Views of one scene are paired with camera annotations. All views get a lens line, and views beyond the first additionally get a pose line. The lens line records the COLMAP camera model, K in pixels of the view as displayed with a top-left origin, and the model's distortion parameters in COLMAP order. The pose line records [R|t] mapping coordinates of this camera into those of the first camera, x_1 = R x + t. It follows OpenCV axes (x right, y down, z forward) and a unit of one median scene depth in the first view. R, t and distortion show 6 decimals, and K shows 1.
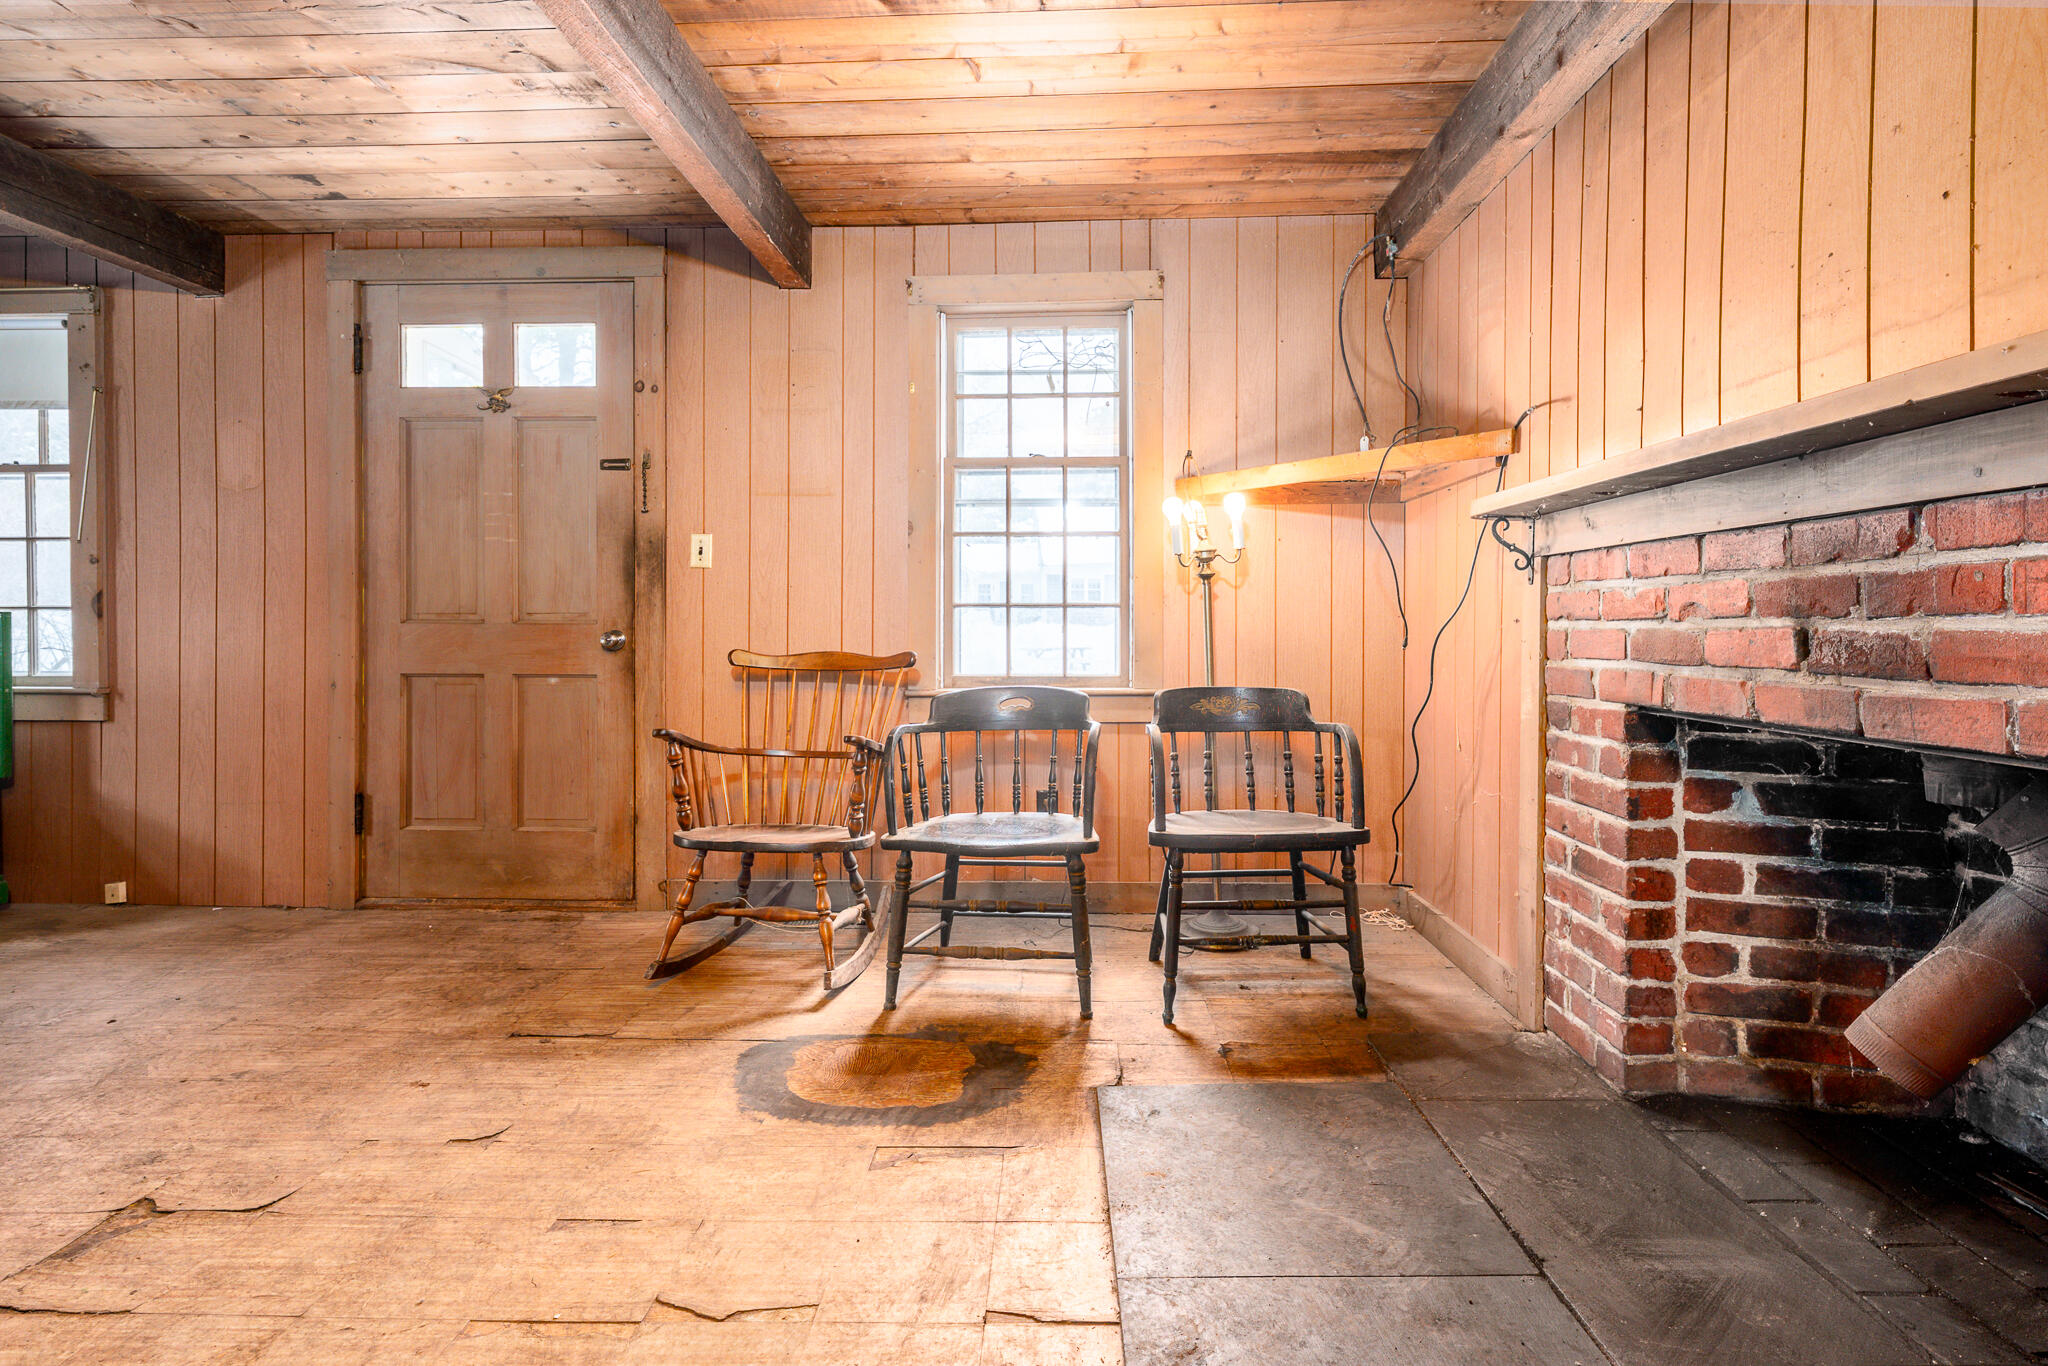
lens RADIAL K [[996.3, 0, 1019.9], [0, 996.3, 642.3], [0, 0, 1]] dist [0.004983, -0.001355]
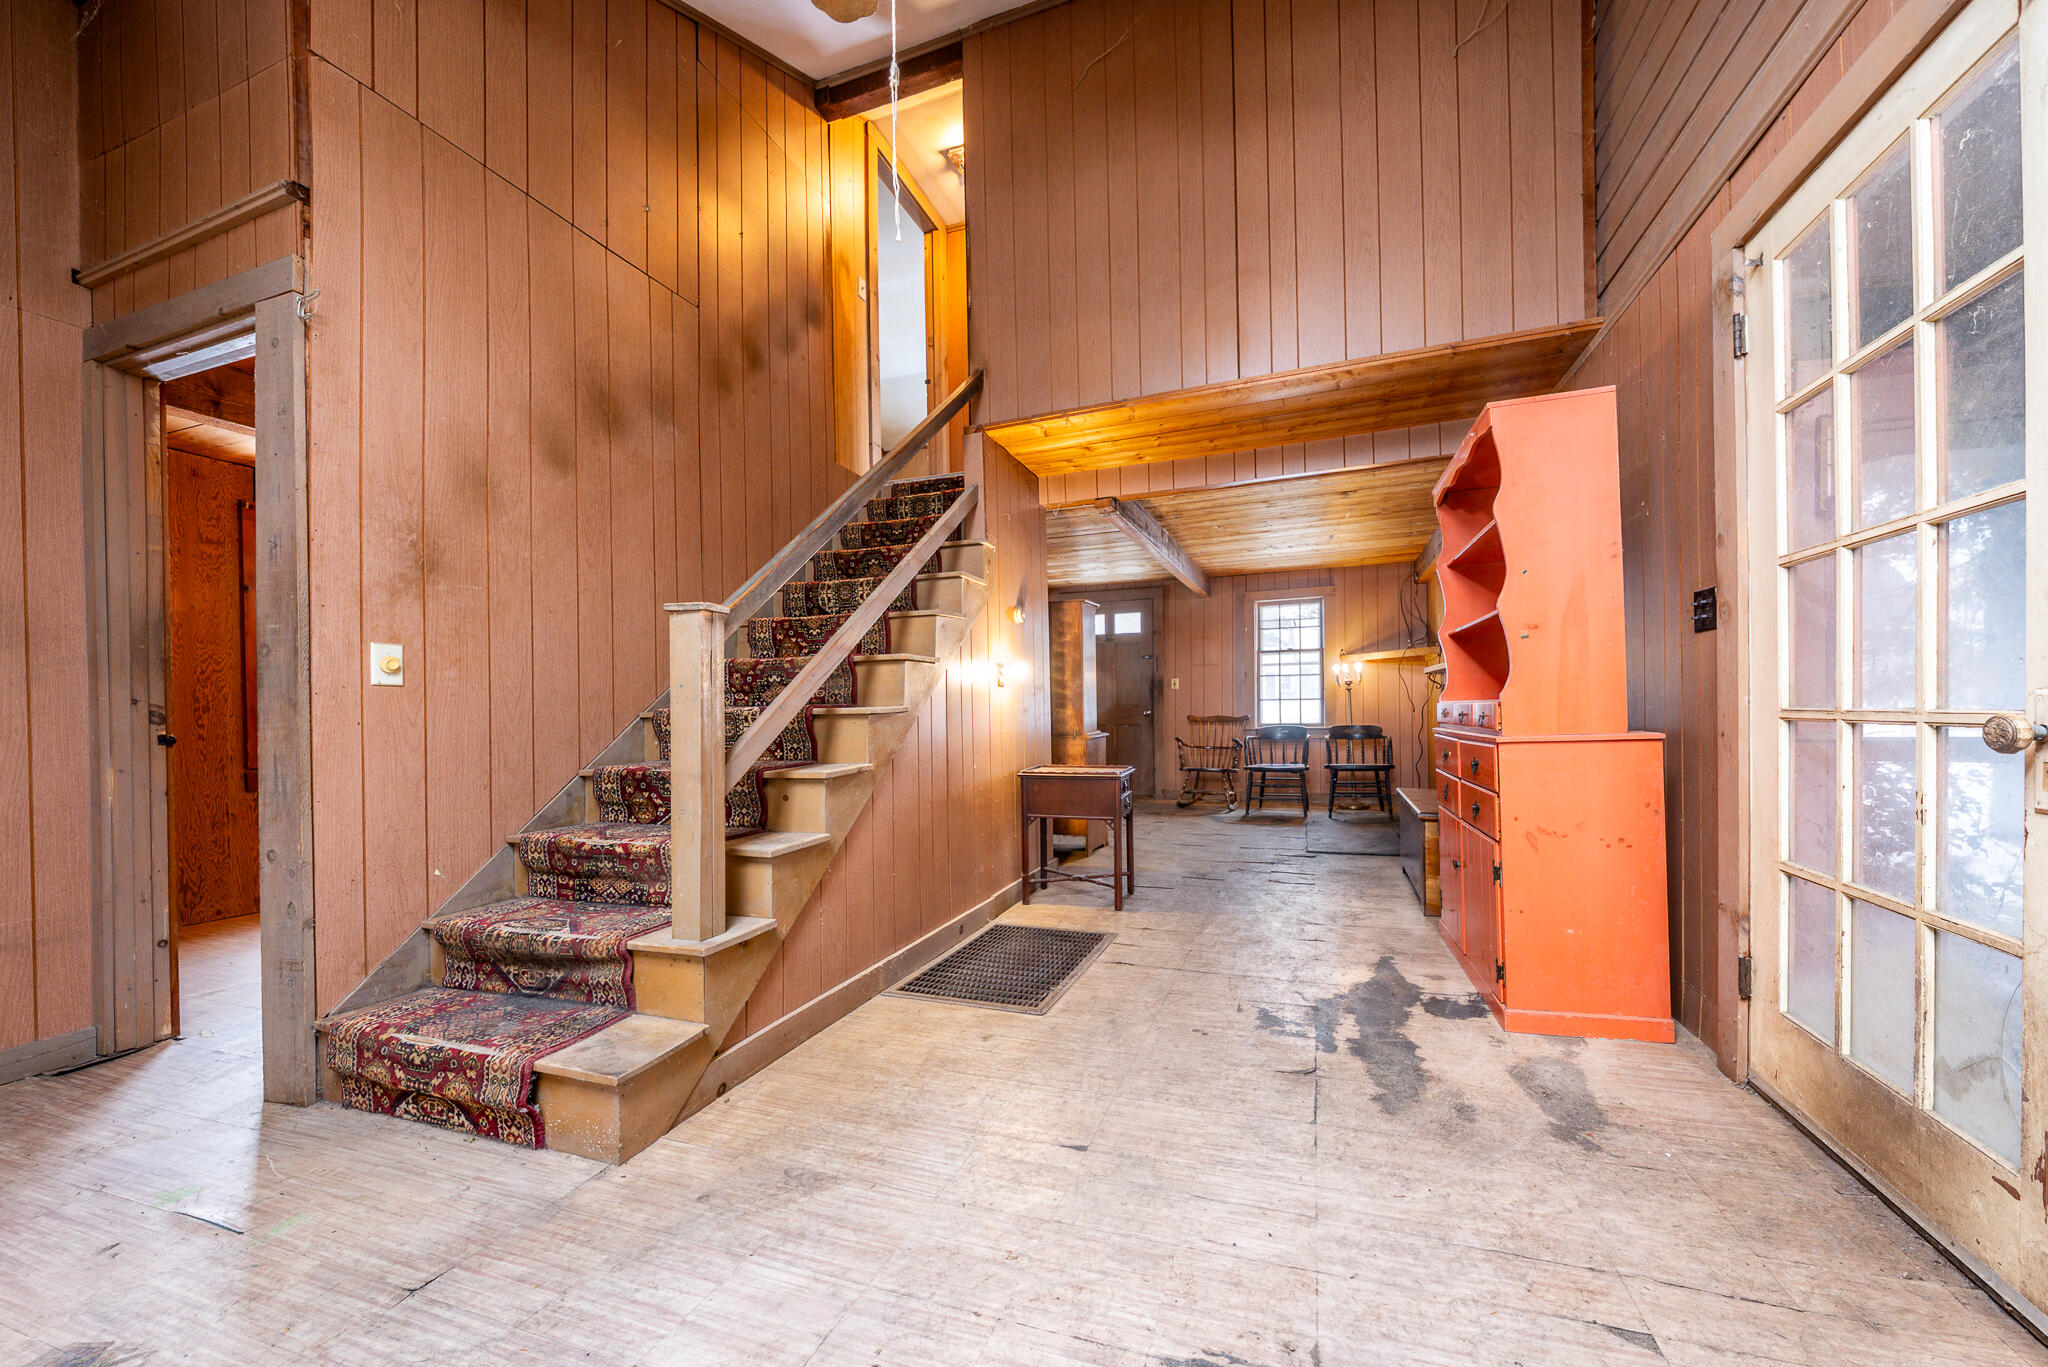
lens RADIAL K [[721.5, 0, 1024.4], [0, 721.5, 720.2], [0, 0, 1]] dist [-0.003472, -0.000346]
pose [[0.941509, -0.008780, -0.336873, -0.004949], [0.009856, 0.999950, 0.001484, 0.011804], [0.336843, -0.004718, 0.941549, -1.150194]]
